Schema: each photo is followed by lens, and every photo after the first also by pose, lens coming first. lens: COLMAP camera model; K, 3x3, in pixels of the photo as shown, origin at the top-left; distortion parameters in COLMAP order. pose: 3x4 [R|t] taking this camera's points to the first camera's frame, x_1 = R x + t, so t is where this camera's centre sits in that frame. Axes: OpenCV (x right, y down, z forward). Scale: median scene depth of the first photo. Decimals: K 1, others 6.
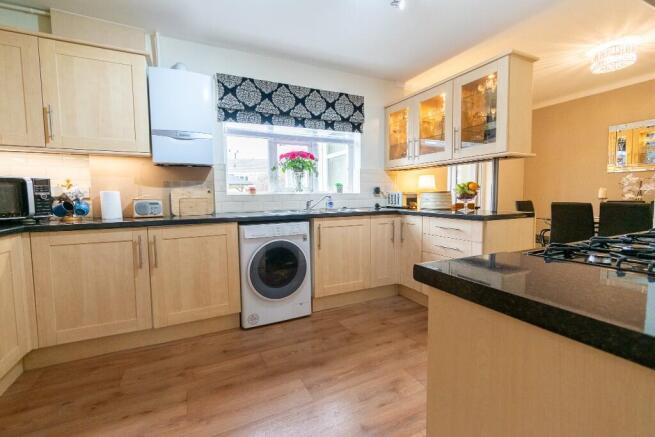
lens RADIAL K [[288.5, 0, 329.9], [0, 288.5, 213.6], [0, 0, 1]] dist [0.001264, -0.000171]
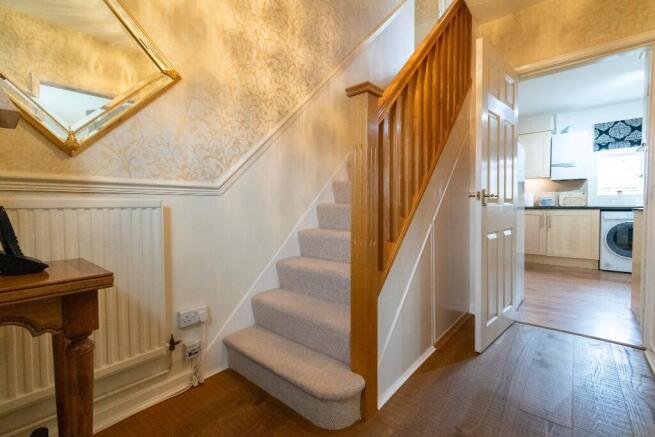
lens RADIAL K [[288.5, 0, 328.4], [0, 288.5, 213.5], [0, 0, 1]] dist [0.001264, -0.000171]
pose [[0.393388, 0.038580, -0.918563, 0.662553], [-0.059628, 0.998086, 0.016384, 0.123249], [0.917437, 0.048327, 0.394935, -1.253130]]
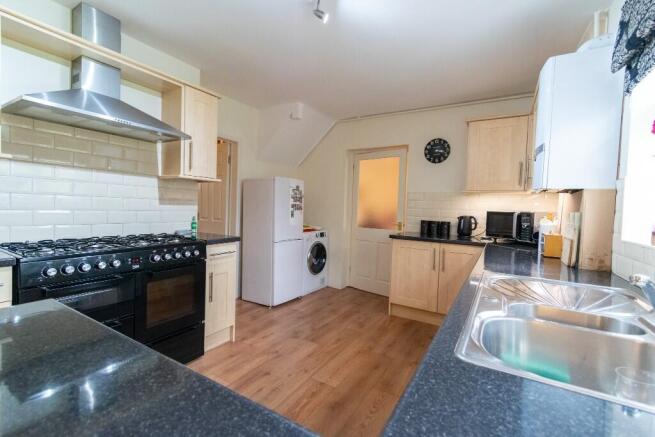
lens RADIAL K [[288.5, 0, 329.1], [0, 288.5, 216.2], [0, 0, 1]] dist [0.001264, -0.000171]
pose [[-0.840520, 0.002099, -0.541777, 0.387454], [-0.057678, 0.993963, 0.093333, -0.146491], [0.538702, 0.109697, -0.835324, 1.355468]]
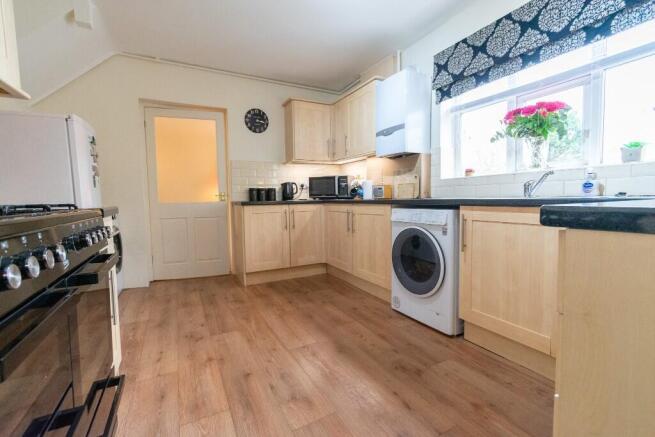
lens RADIAL K [[288.5, 0, 327.0], [0, 288.5, 215.0], [0, 0, 1]] dist [0.001264, -0.000171]
pose [[0.029676, 0.069103, -0.997168, 0.705622], [-0.048241, 0.996544, 0.067624, 0.007572], [0.998395, 0.046097, 0.032907, 0.713884]]
